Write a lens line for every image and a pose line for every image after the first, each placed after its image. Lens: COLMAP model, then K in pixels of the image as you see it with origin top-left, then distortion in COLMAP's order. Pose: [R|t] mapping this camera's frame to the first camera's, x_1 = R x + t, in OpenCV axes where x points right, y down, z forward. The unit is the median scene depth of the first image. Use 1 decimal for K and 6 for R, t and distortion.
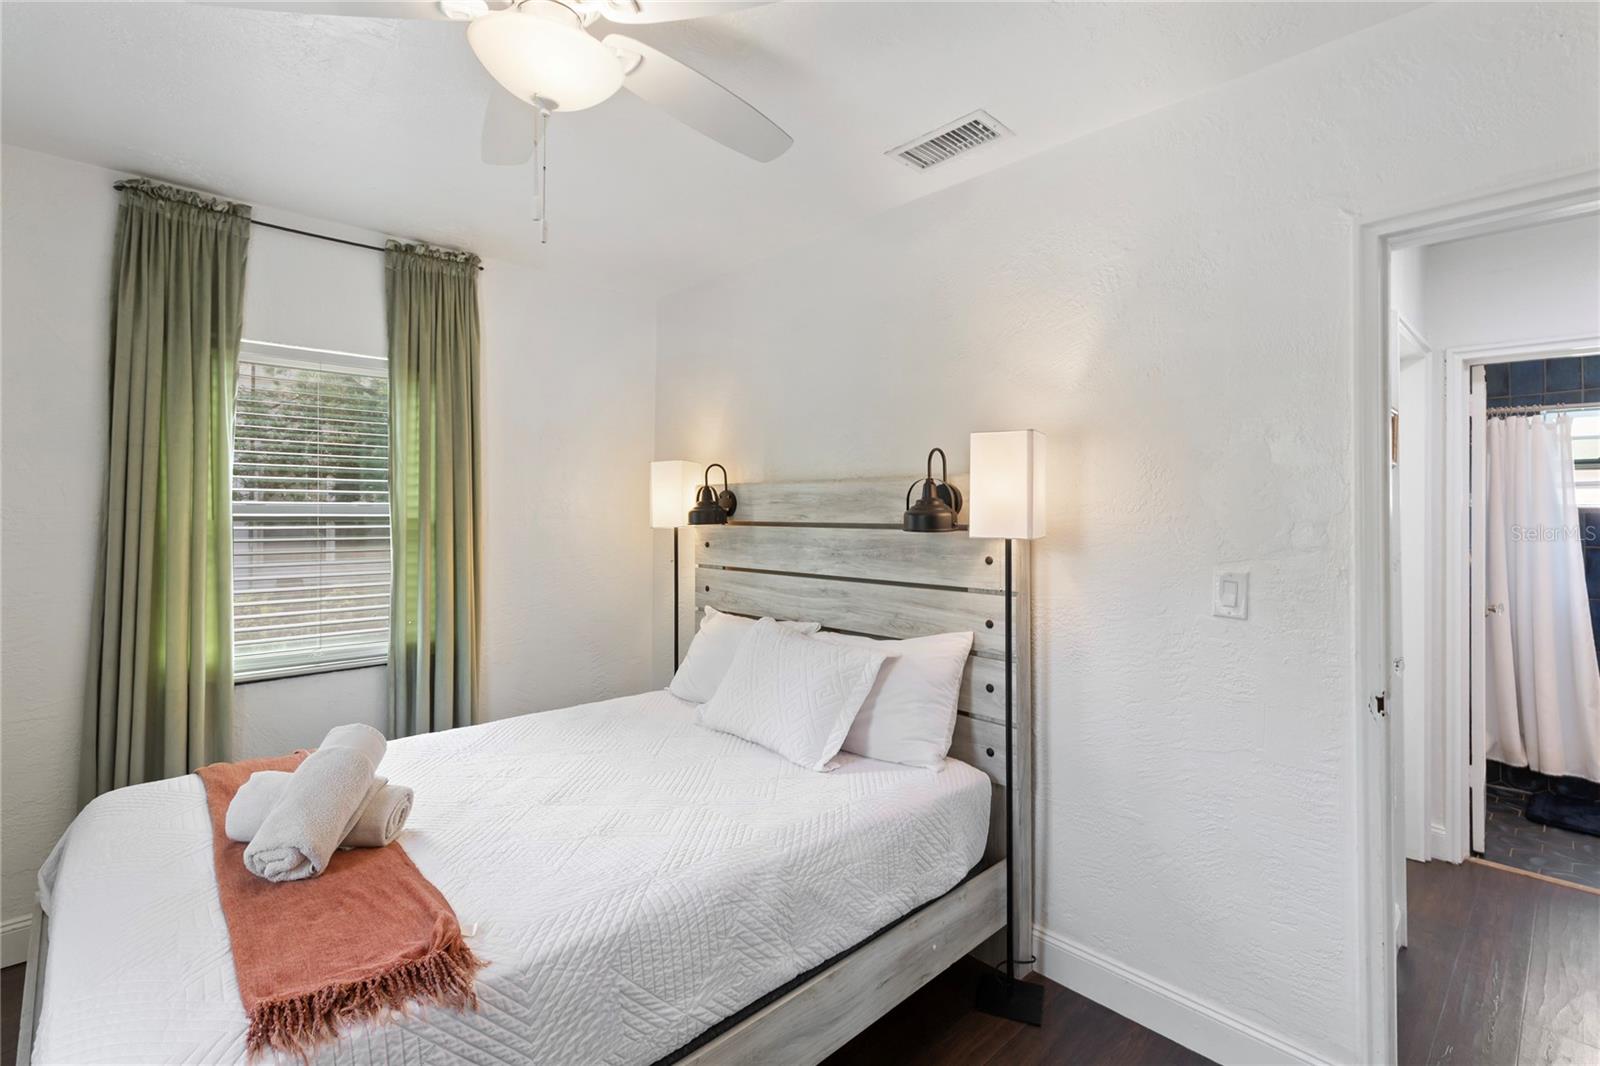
lens RADIAL K [[731.1, 0, 777.6], [0, 731.1, 507.2], [0, 0, 1]] dist [0.005468, 0.000438]
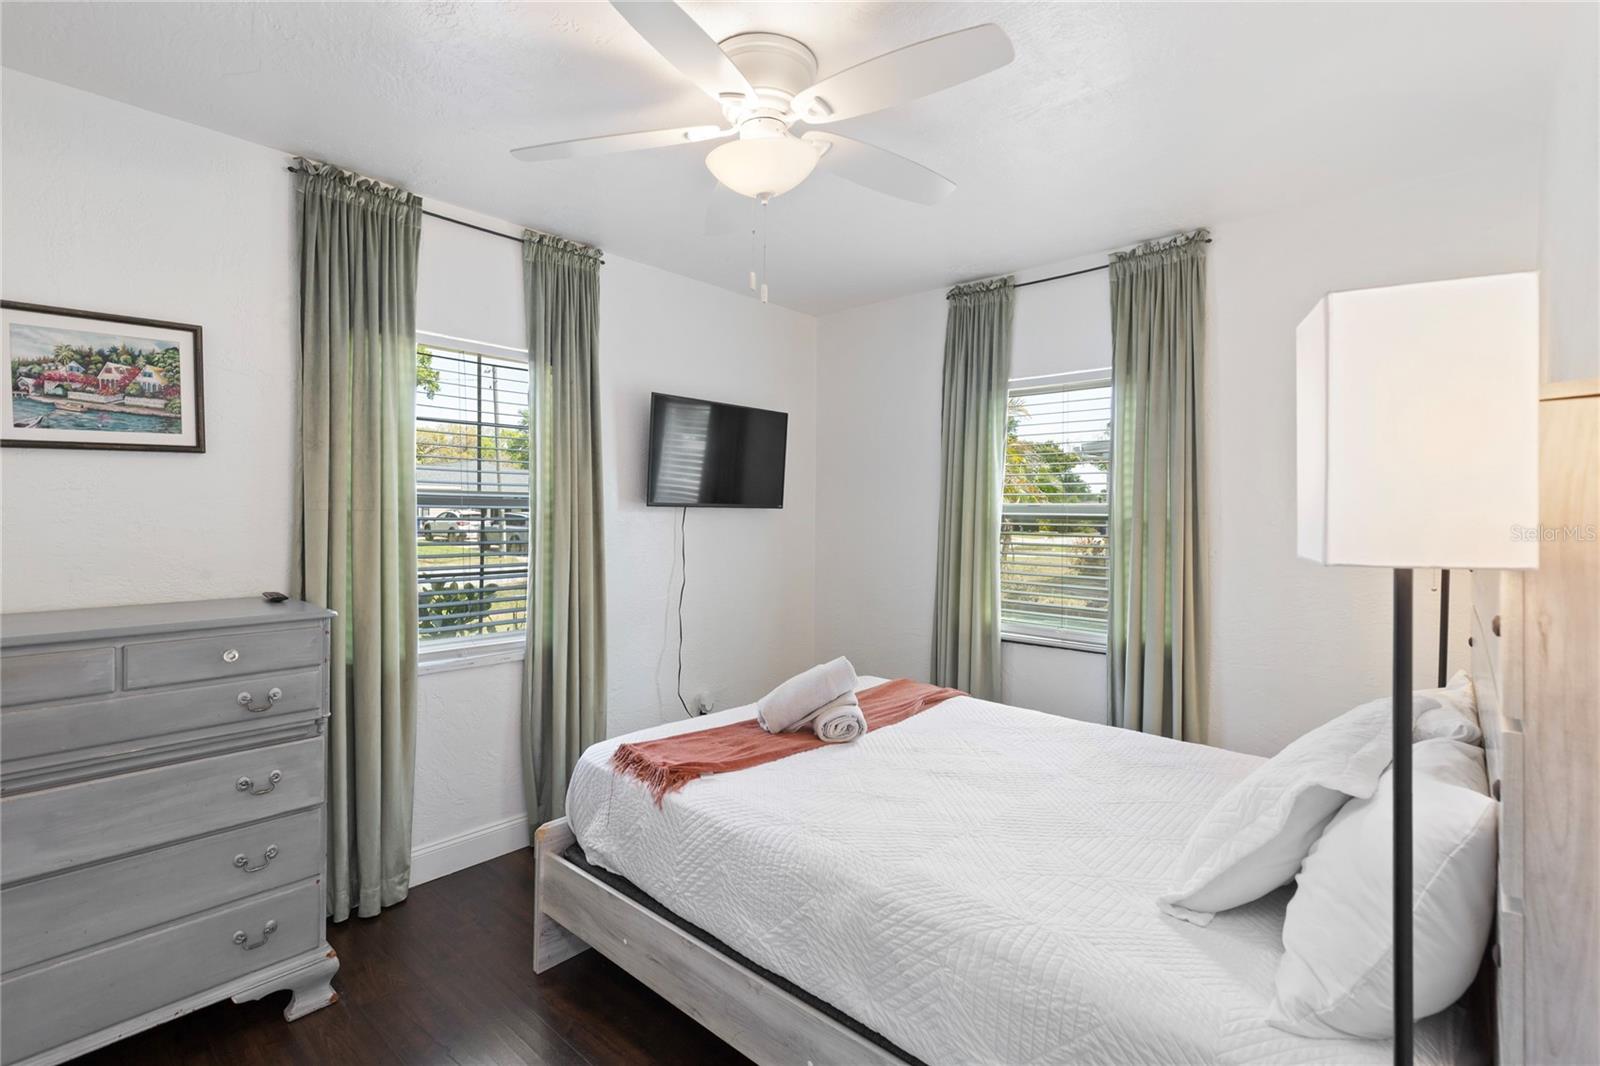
lens RADIAL K [[731.1, 0, 799.6], [0, 731.1, 521.0], [0, 0, 1]] dist [0.005468, 0.000438]
pose [[0.102241, 0.010585, -0.994703, 0.566573], [-0.000279, 0.999944, 0.010612, 0.010892], [0.994760, -0.000808, 0.102238, 0.523303]]
